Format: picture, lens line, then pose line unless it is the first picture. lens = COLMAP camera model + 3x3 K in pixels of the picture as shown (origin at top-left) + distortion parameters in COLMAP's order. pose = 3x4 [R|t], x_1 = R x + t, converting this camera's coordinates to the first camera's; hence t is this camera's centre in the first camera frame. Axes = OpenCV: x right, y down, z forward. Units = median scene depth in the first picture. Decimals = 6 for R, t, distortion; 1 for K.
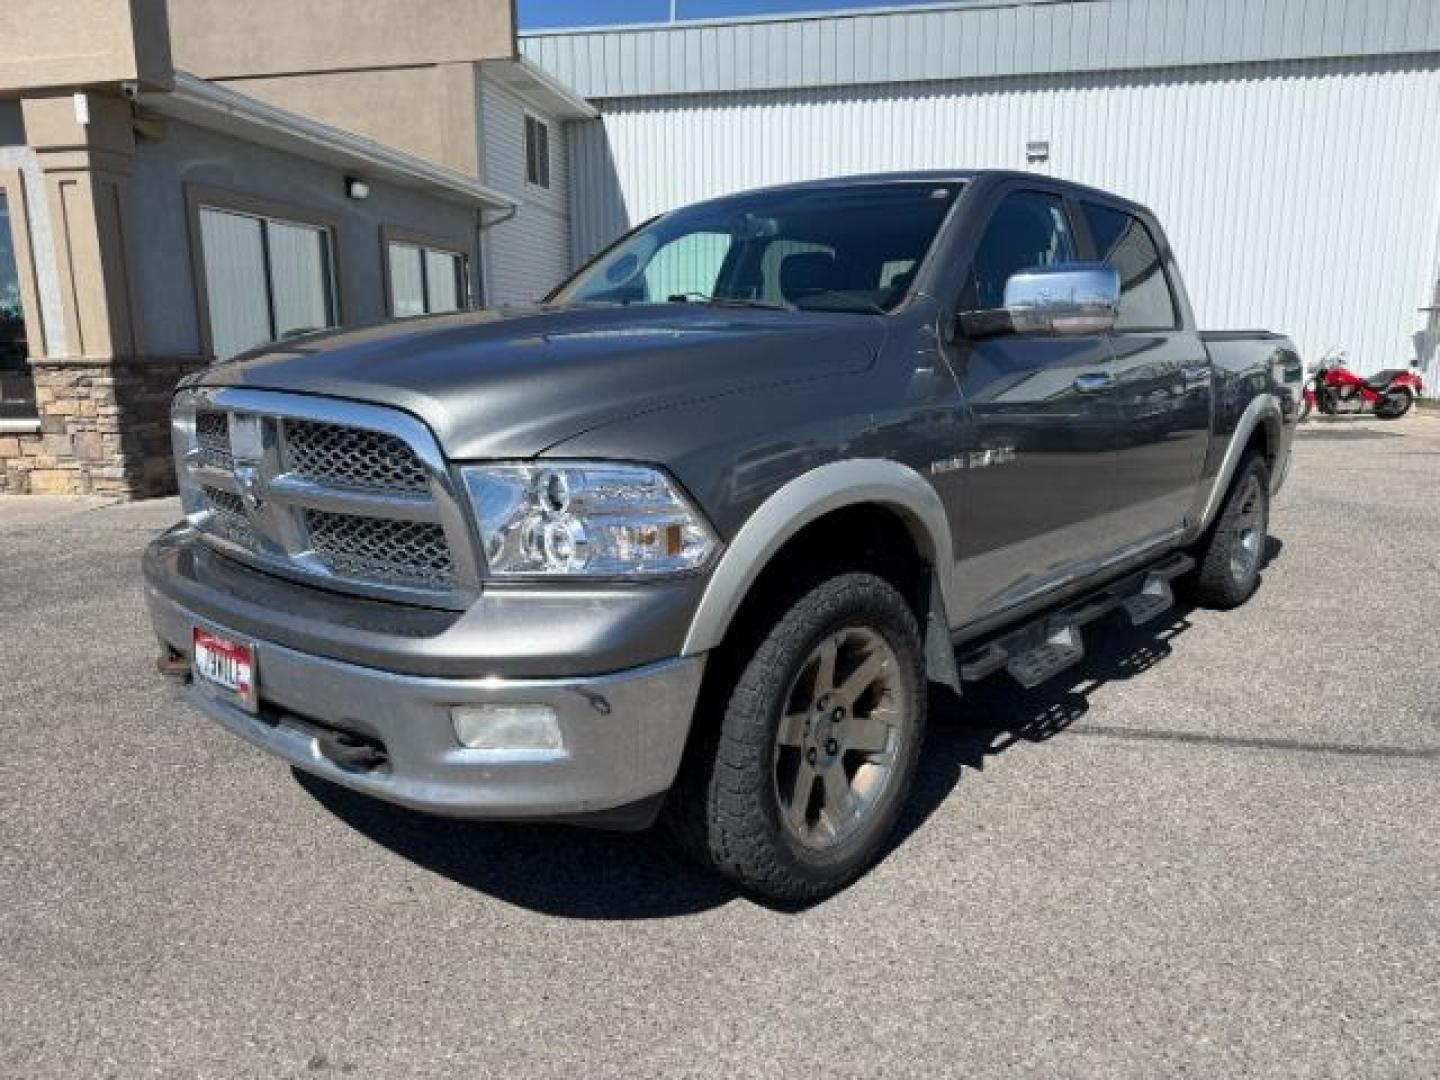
lens RADIAL K [[1023.8, 0, 720.0], [0, 1023.8, 540.0], [0, 0, 1]] dist [0.034361, 0.003076]
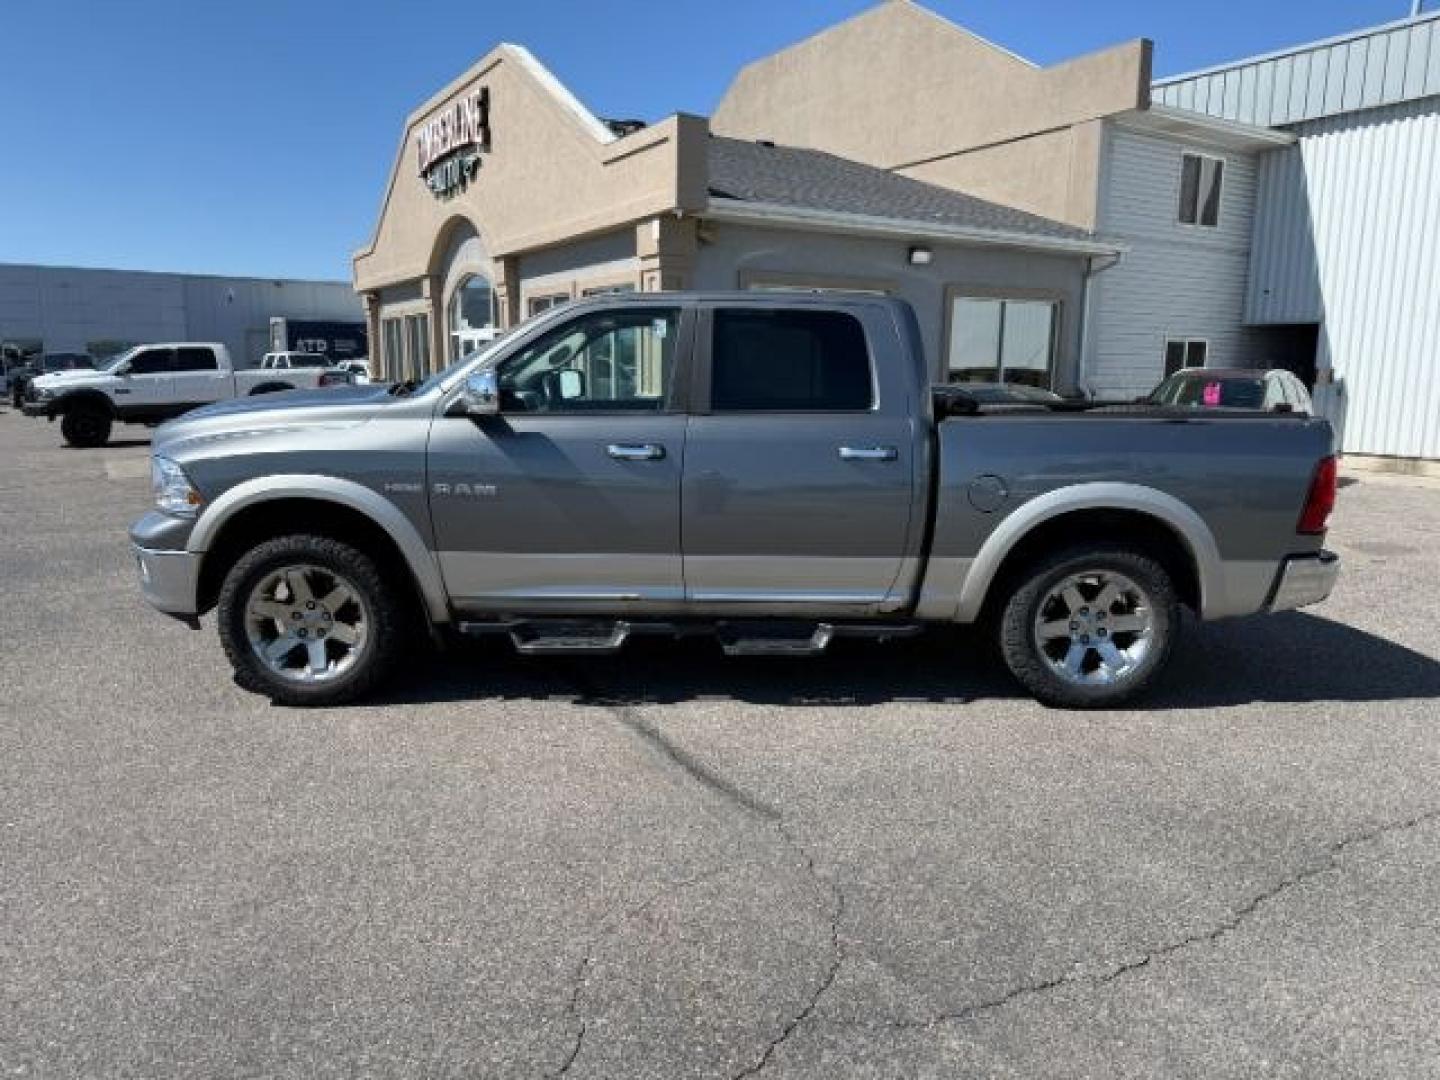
lens RADIAL K [[1023.8, 0, 720.0], [0, 1023.8, 540.0], [0, 0, 1]] dist [0.034361, 0.003076]
pose [[0.701377, 0.142558, -0.698389, 0.276488], [-0.160541, 0.986215, 0.040083, -0.022720], [0.694476, 0.084007, 0.714595, 0.021347]]
